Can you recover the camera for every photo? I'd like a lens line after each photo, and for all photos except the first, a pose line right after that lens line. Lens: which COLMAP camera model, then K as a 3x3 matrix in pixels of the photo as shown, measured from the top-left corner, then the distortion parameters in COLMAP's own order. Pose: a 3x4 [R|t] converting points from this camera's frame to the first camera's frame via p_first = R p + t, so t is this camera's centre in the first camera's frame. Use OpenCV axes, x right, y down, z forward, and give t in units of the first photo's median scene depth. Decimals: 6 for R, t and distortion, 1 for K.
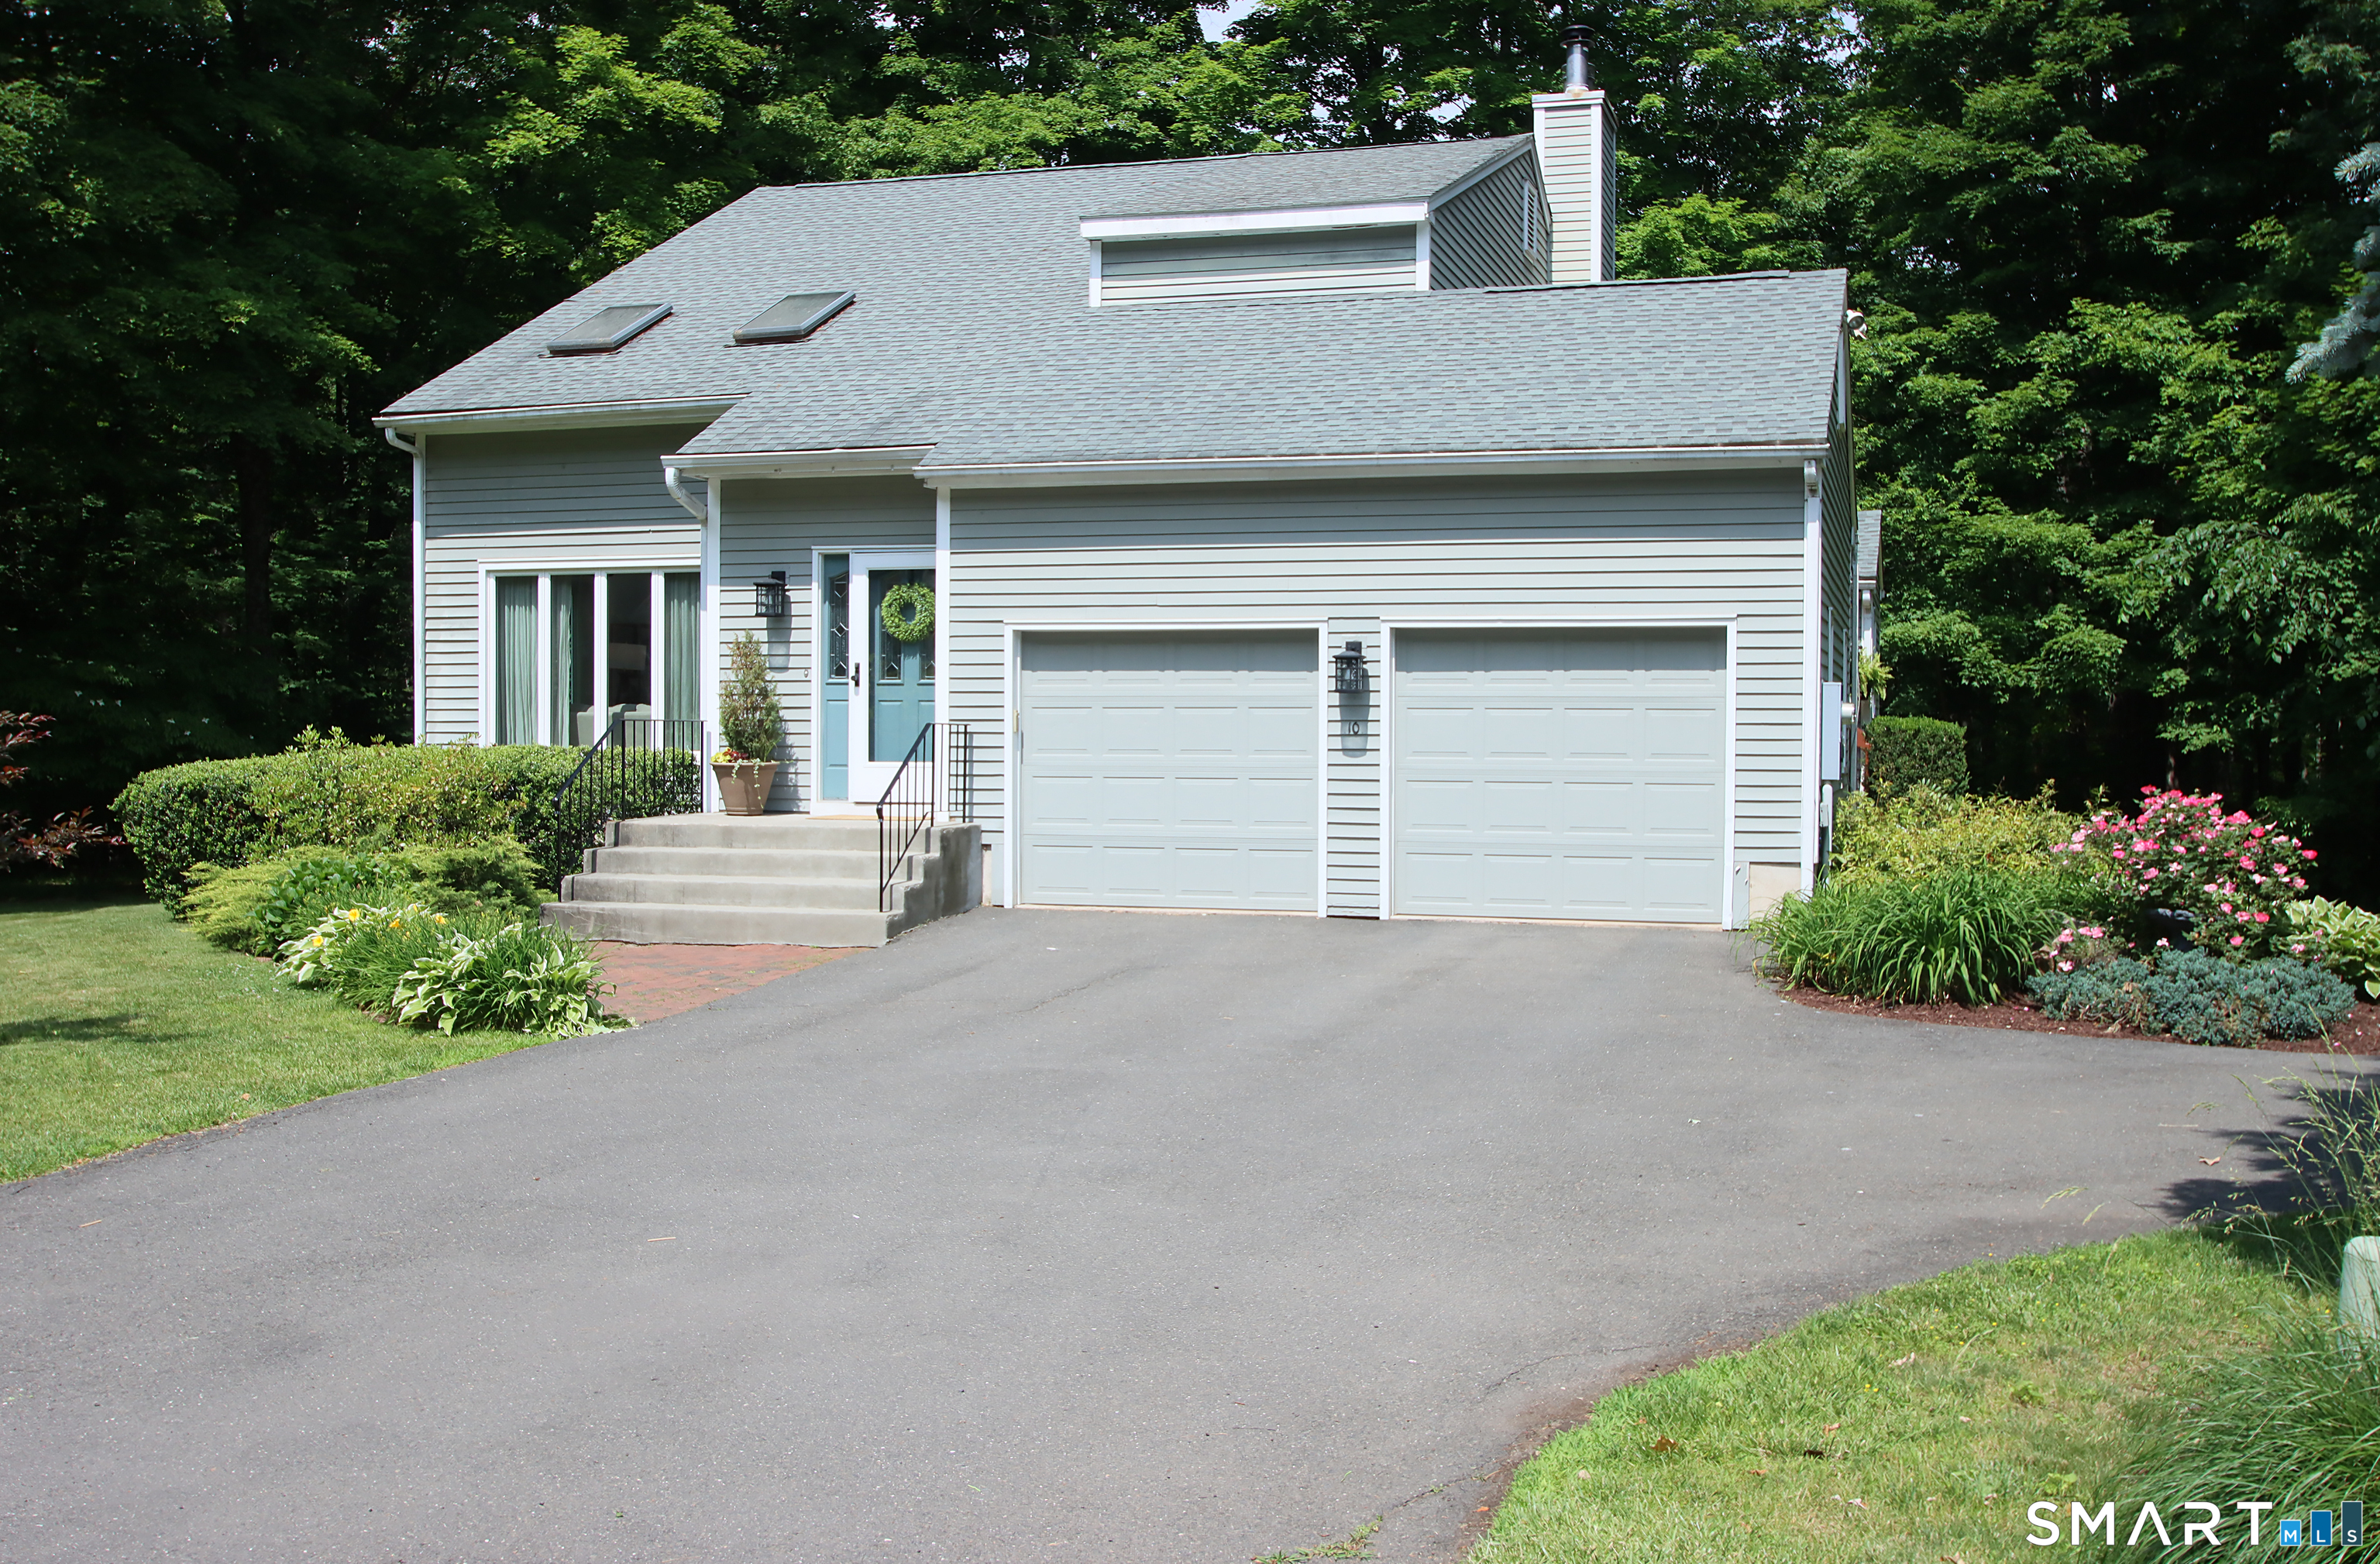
lens RADIAL K [[2358.8, 0, 1186.2], [0, 2358.8, 804.9], [0, 0, 1]] dist [-0.060178, 0.000000]
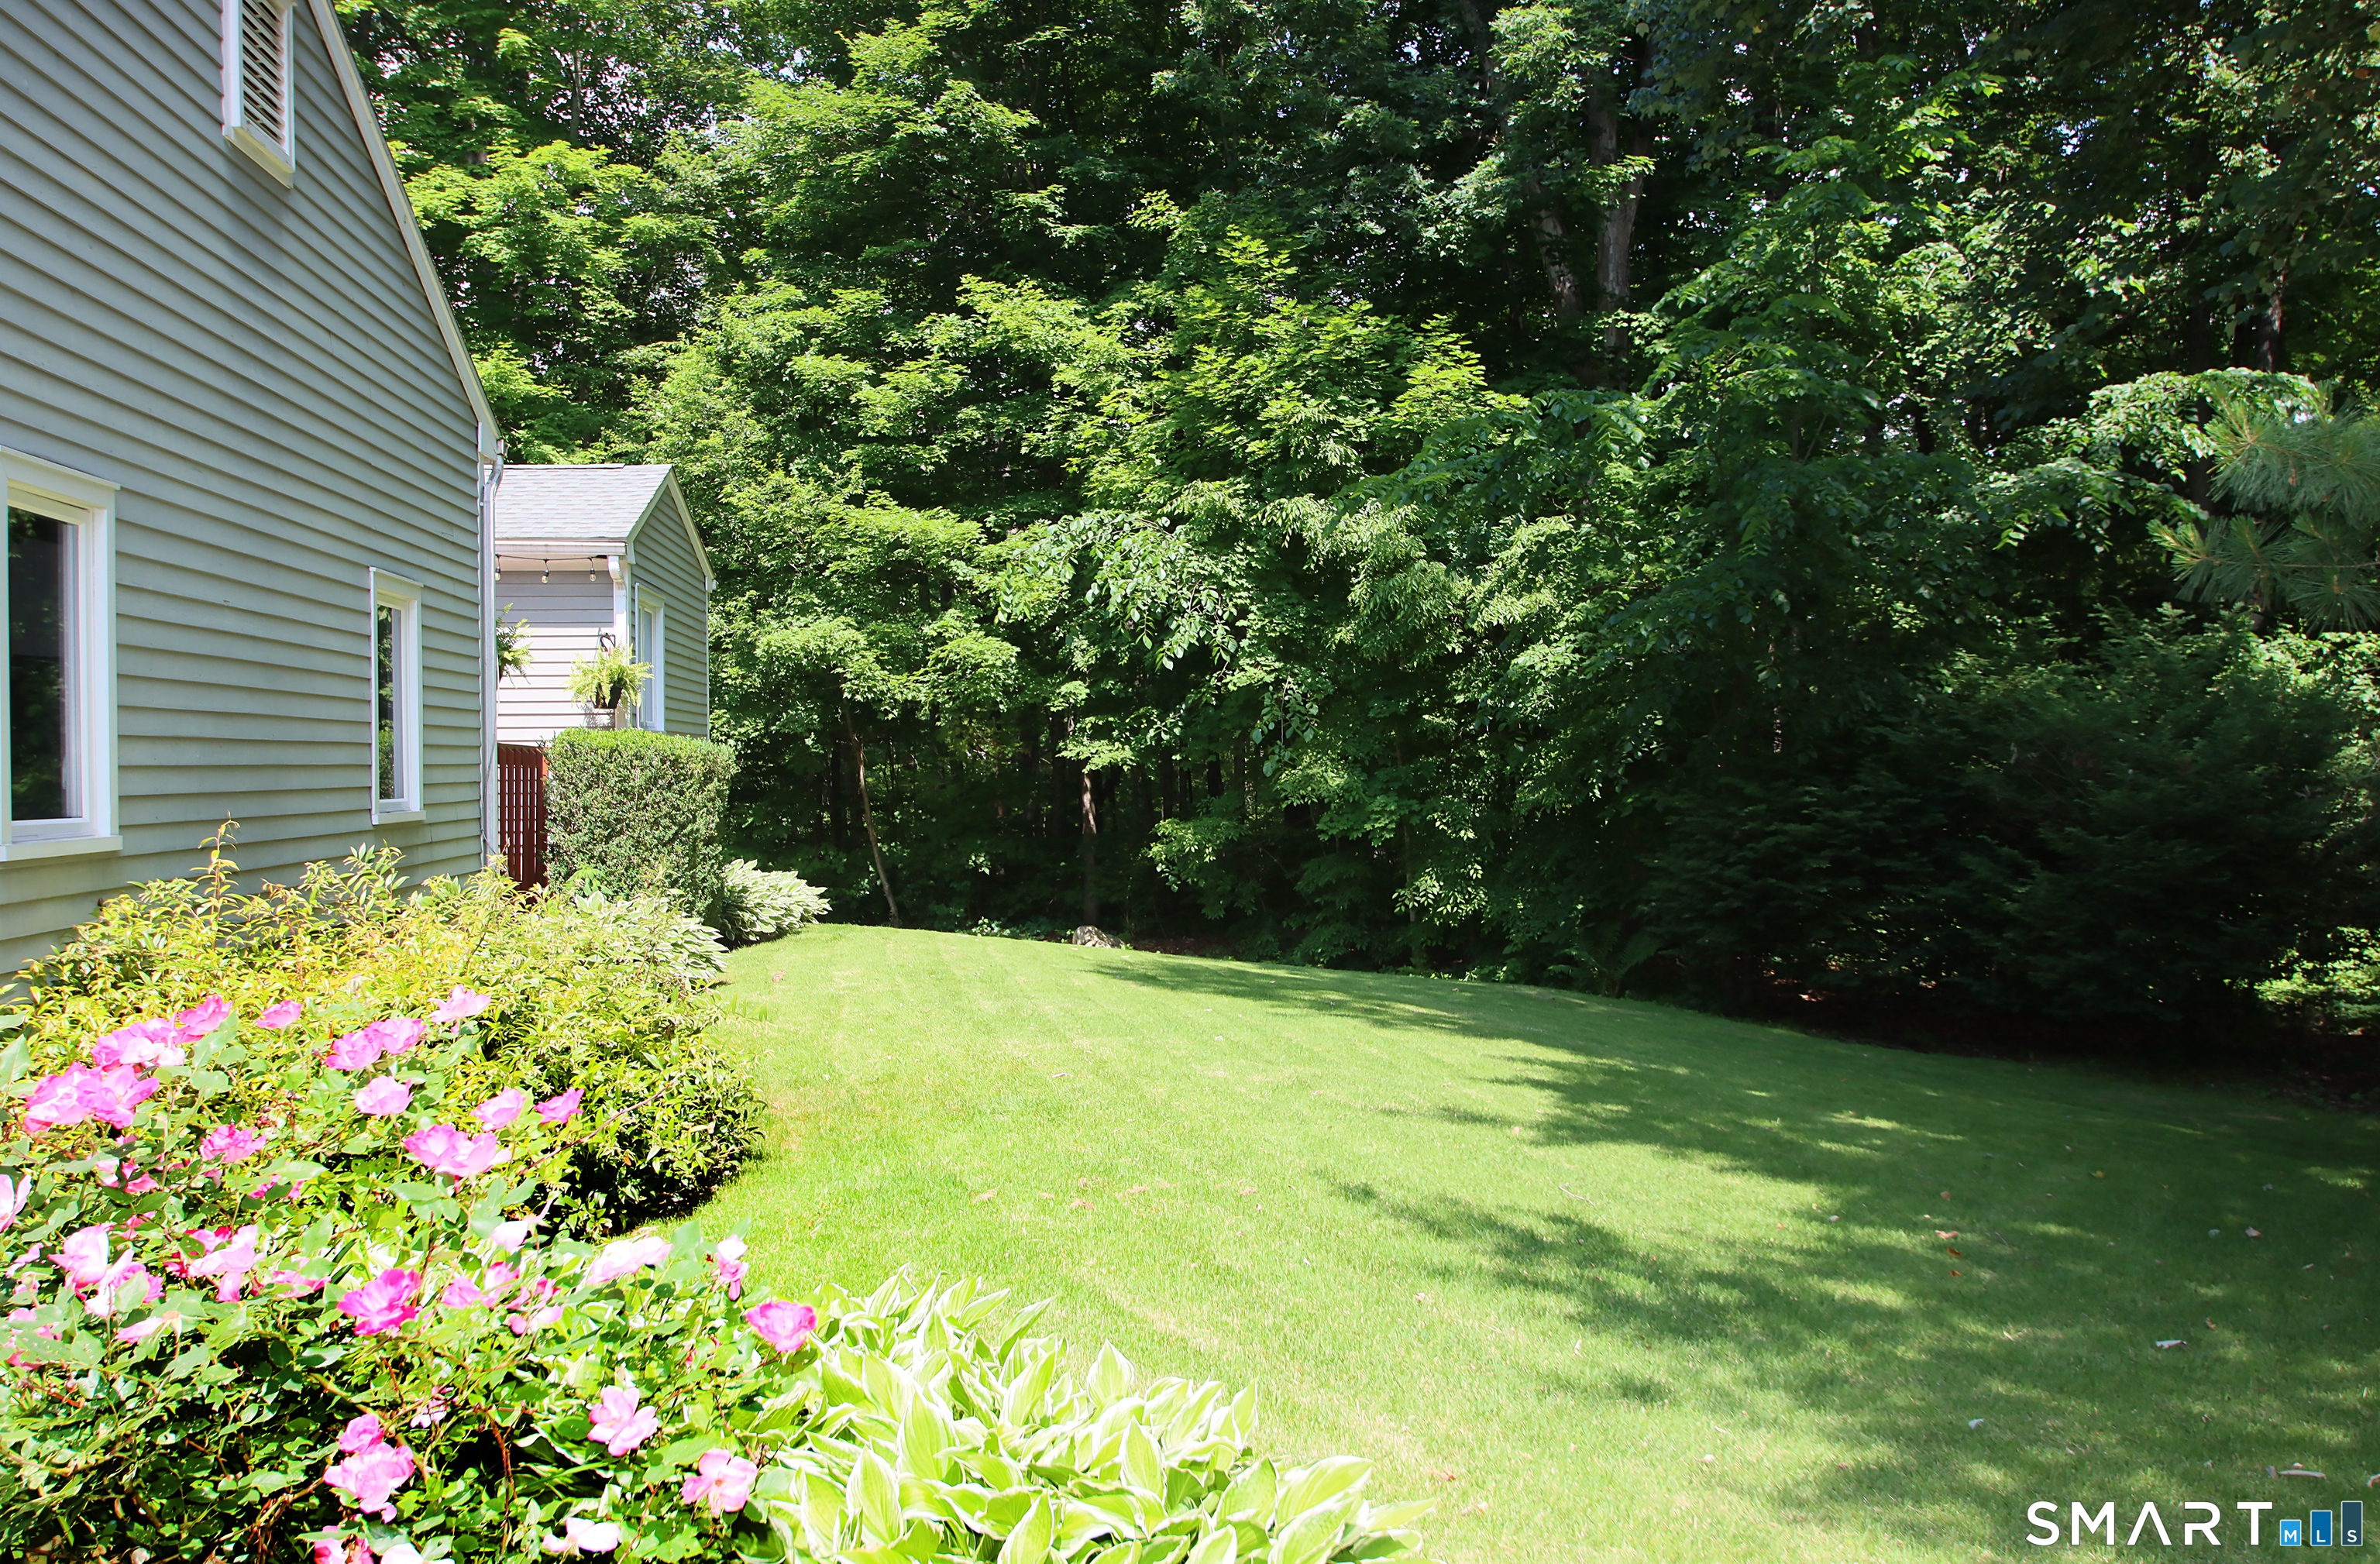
lens RADIAL K [[1842.1, 0, 1184.4], [0, 1842.1, 782.6], [0, 0, 1]] dist [-0.039662, 0.015612]
pose [[0.915603, -0.015913, 0.401768, 0.172566], [0.023098, 0.999648, -0.013045, -0.007903], [-0.401419, 0.021224, 0.915649, 0.320938]]
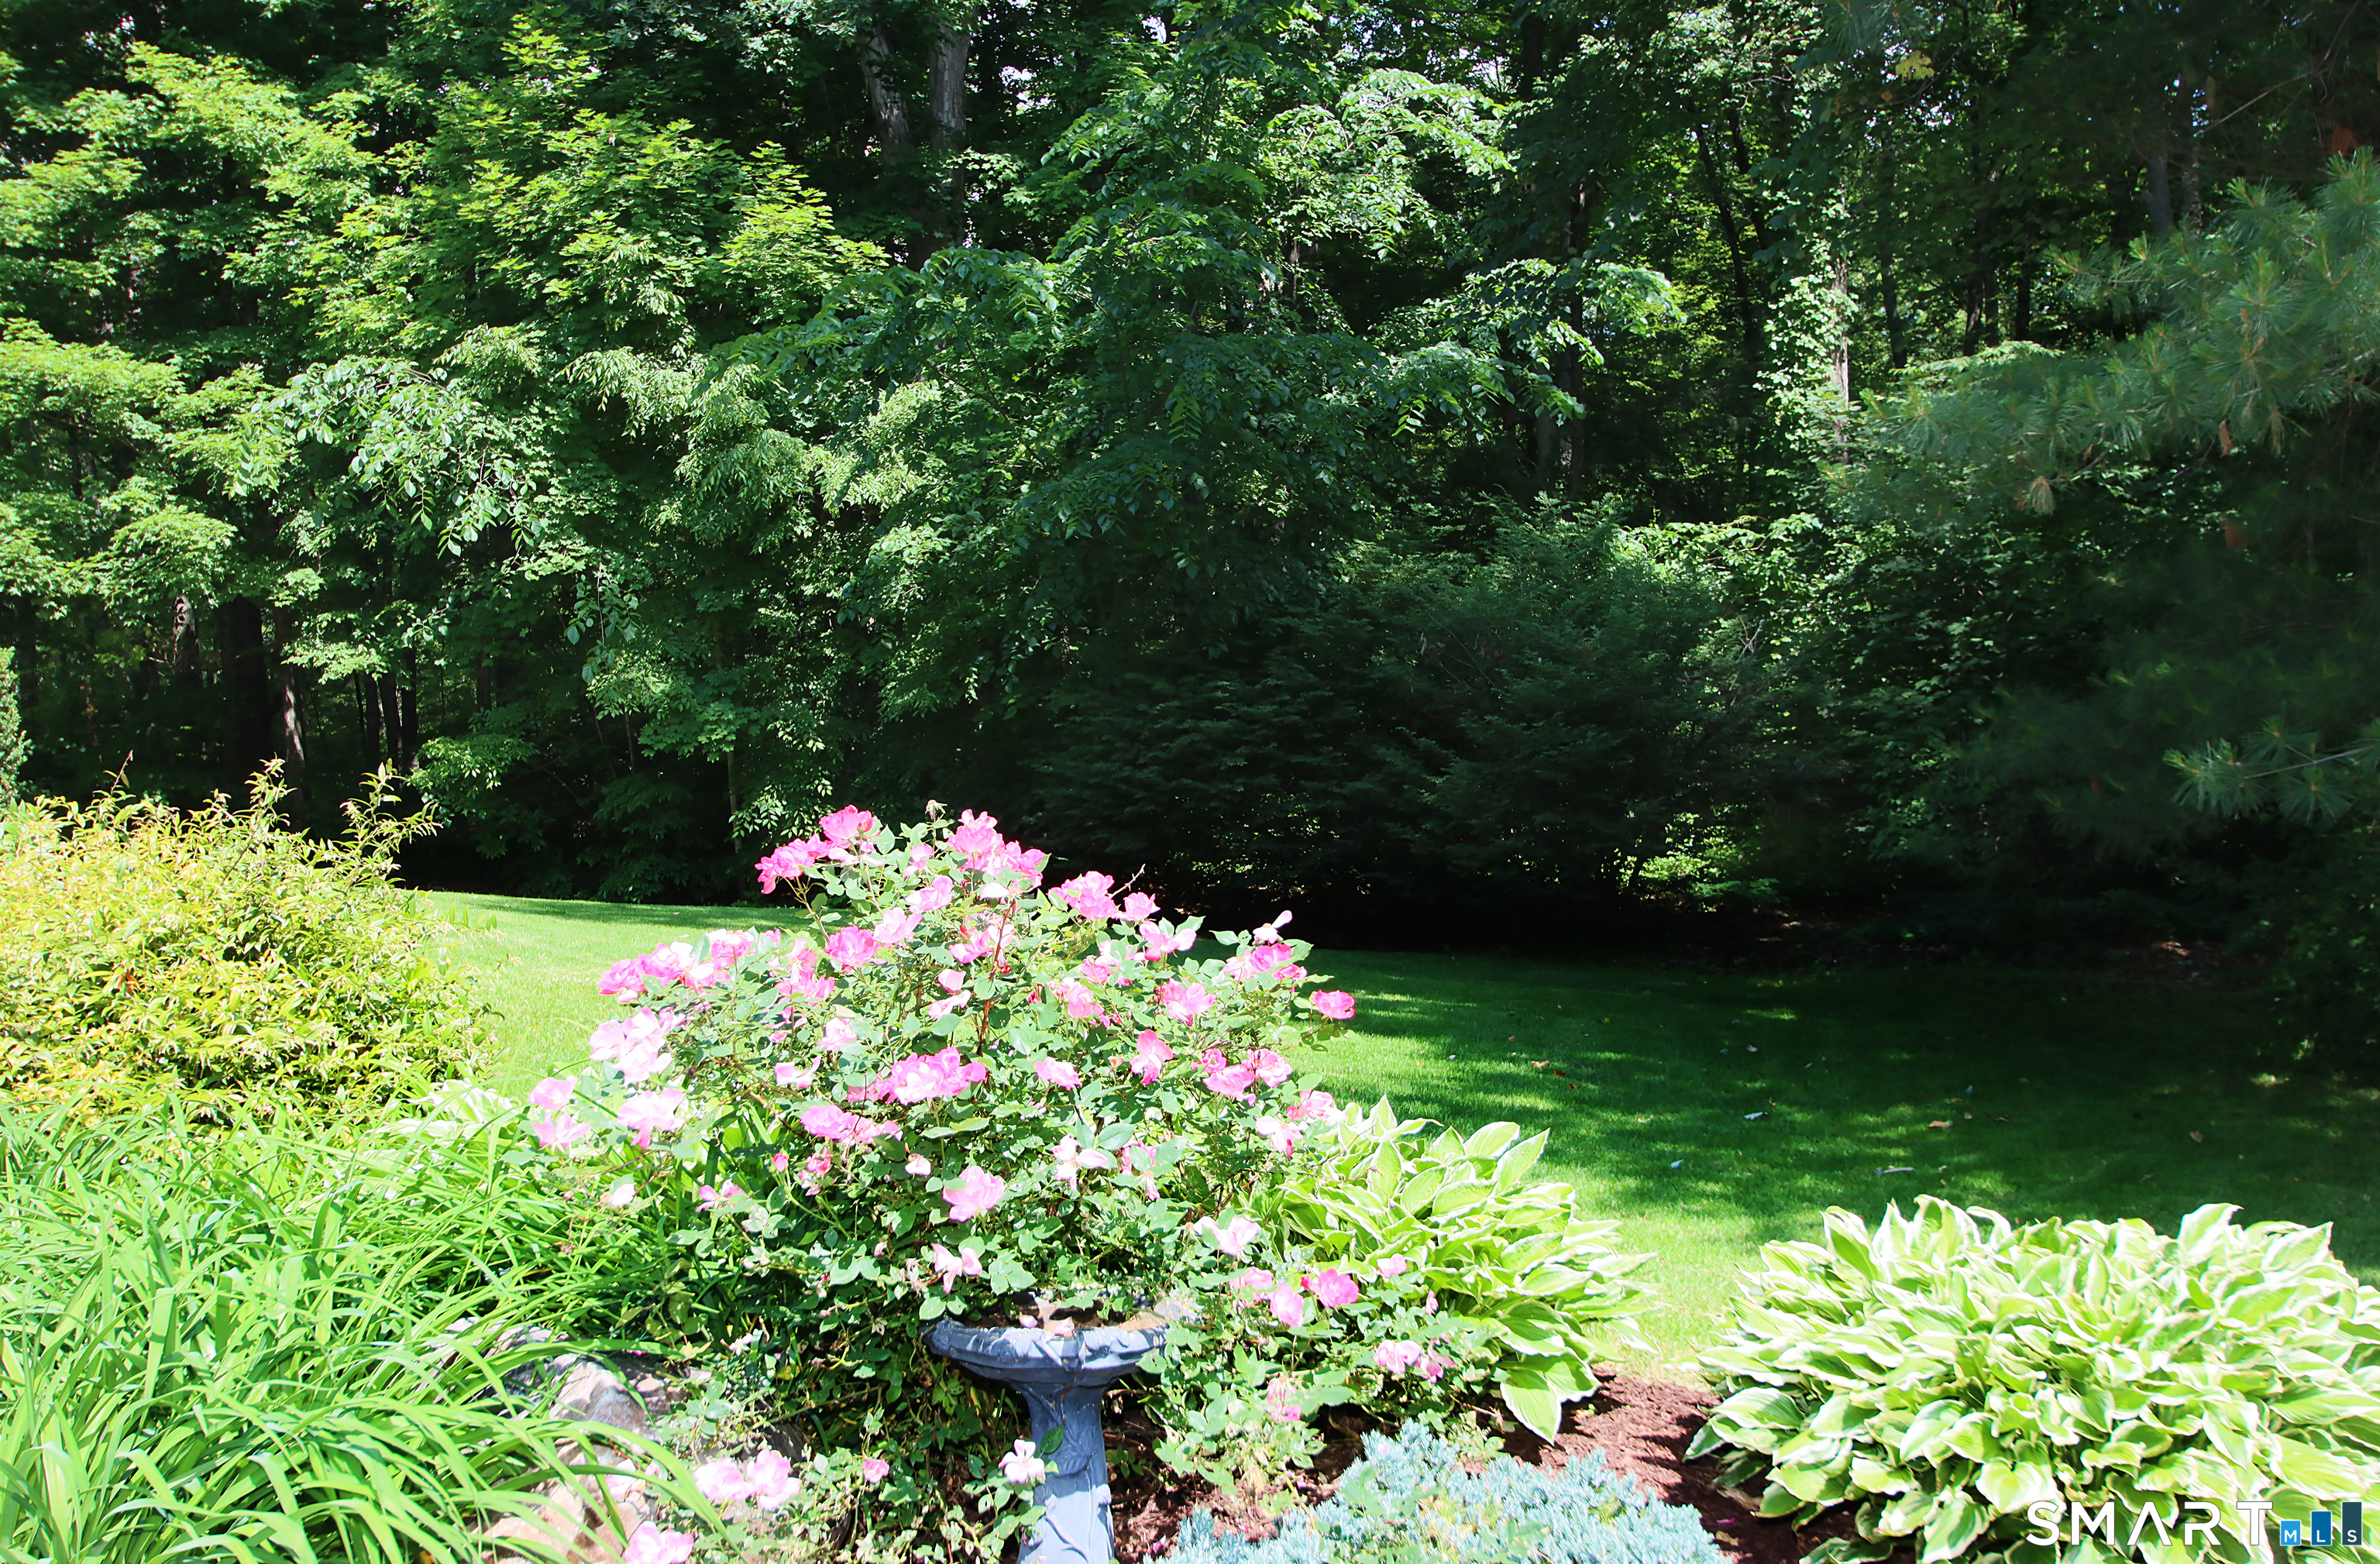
lens RADIAL K [[2271.6, 0, 1194.8], [0, 2271.6, 786.1], [0, 0, 1]] dist [-0.041839, 0.000000]
pose [[0.687514, -0.061593, 0.723555, 0.099926], [0.044868, 0.998096, 0.042330, -0.007581], [-0.724784, 0.003362, 0.688968, 0.310015]]
